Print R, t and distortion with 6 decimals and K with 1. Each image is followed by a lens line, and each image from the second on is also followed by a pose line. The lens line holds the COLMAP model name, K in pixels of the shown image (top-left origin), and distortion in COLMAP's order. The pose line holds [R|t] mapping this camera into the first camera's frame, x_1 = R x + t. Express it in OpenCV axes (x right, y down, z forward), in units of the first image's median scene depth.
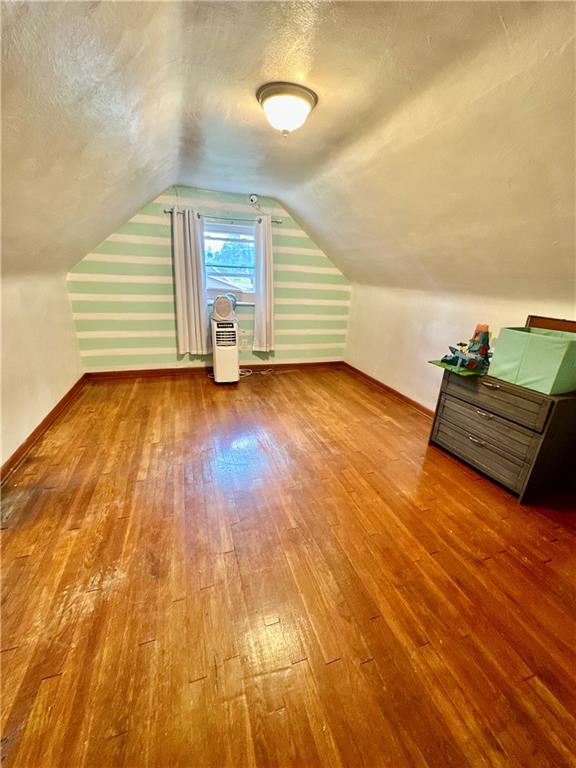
lens RADIAL K [[306.7, 0, 288.0], [0, 306.7, 384.0], [0, 0, 1]] dist [0.001373, 0.000622]
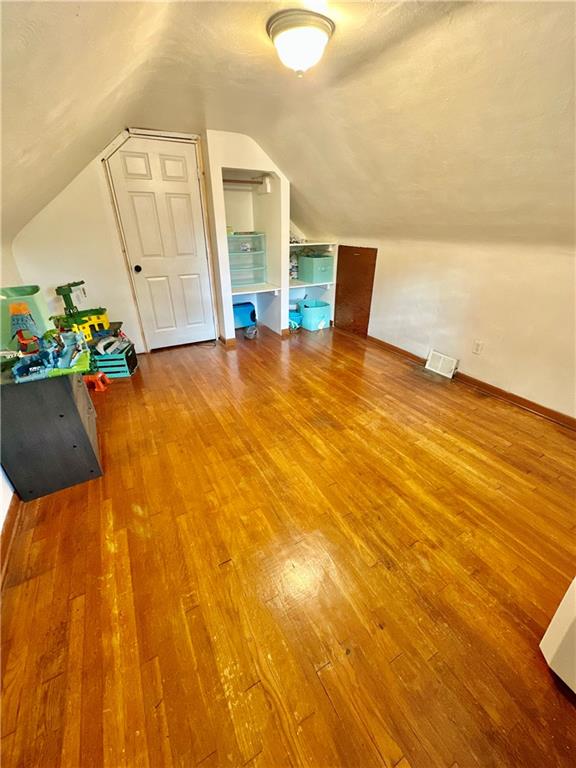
lens RADIAL K [[306.7, 0, 288.0], [0, 306.7, 384.0], [0, 0, 1]] dist [0.001373, 0.000622]
pose [[-0.983012, 0.052303, -0.175931, 0.139823], [-0.092838, 0.685183, 0.722430, -0.497641], [0.158331, 0.726491, -0.668687, 1.350602]]
